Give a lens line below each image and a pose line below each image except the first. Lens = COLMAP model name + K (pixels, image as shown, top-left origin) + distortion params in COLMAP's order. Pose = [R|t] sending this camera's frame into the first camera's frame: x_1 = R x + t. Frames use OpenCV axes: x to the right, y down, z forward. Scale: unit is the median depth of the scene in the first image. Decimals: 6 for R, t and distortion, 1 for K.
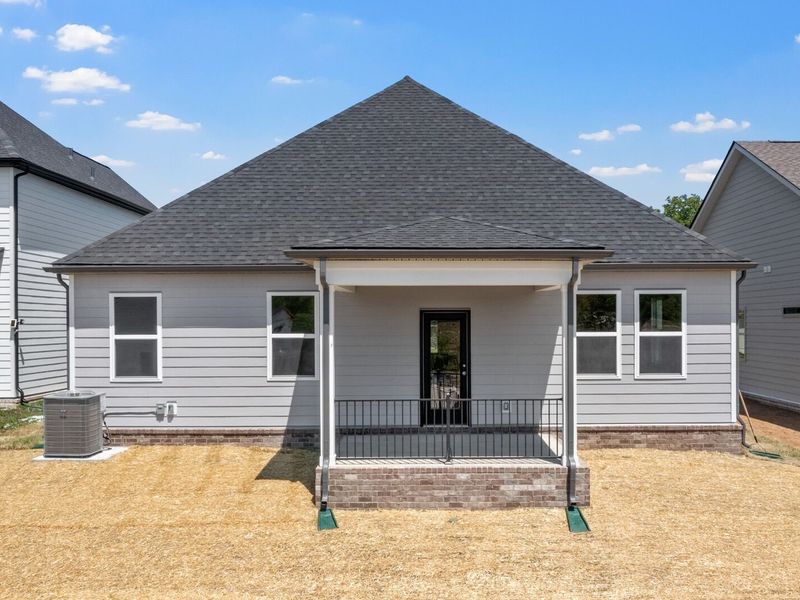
lens RADIAL K [[821.5, 0, 434.8], [0, 821.5, 307.2], [0, 0, 1]] dist [0.002373, 0.000000]
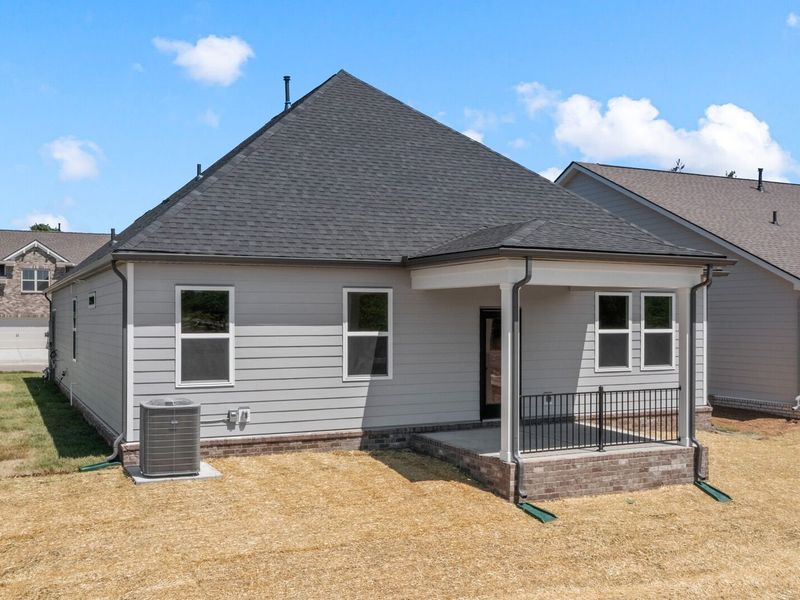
lens RADIAL K [[821.5, 0, 408.8], [0, 821.5, 306.2], [0, 0, 1]] dist [0.002373, 0.000000]
pose [[0.901126, 0.010348, 0.433433, -0.547582], [-0.010953, 0.999939, -0.001100, 0.002940], [-0.433418, -0.003756, 0.901185, 0.110699]]
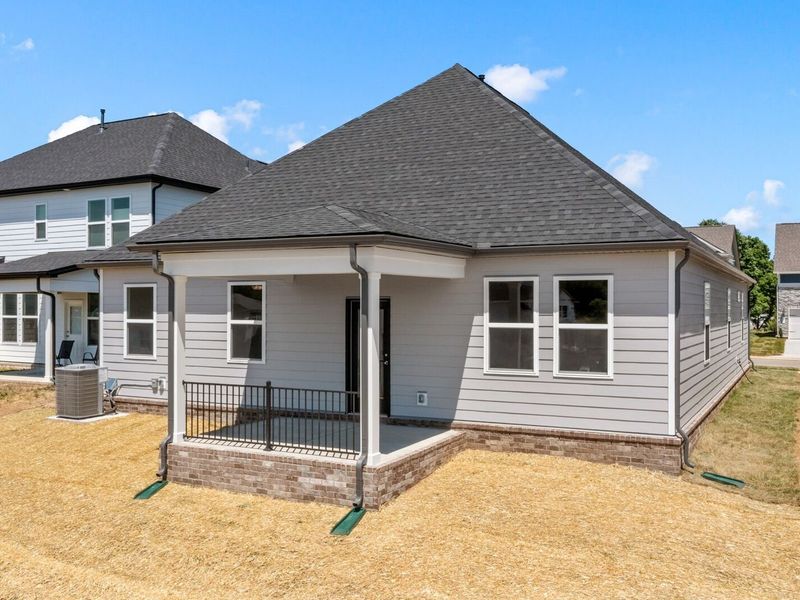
lens RADIAL K [[794.9, 0, 404.7], [0, 794.9, 284.1], [0, 0, 1]] dist [0.012347, 0.000000]
pose [[0.881247, -0.007611, -0.472595, 0.511068], [0.002059, 0.999923, -0.012263, -0.002110], [0.472652, 0.009834, 0.881195, 0.170025]]
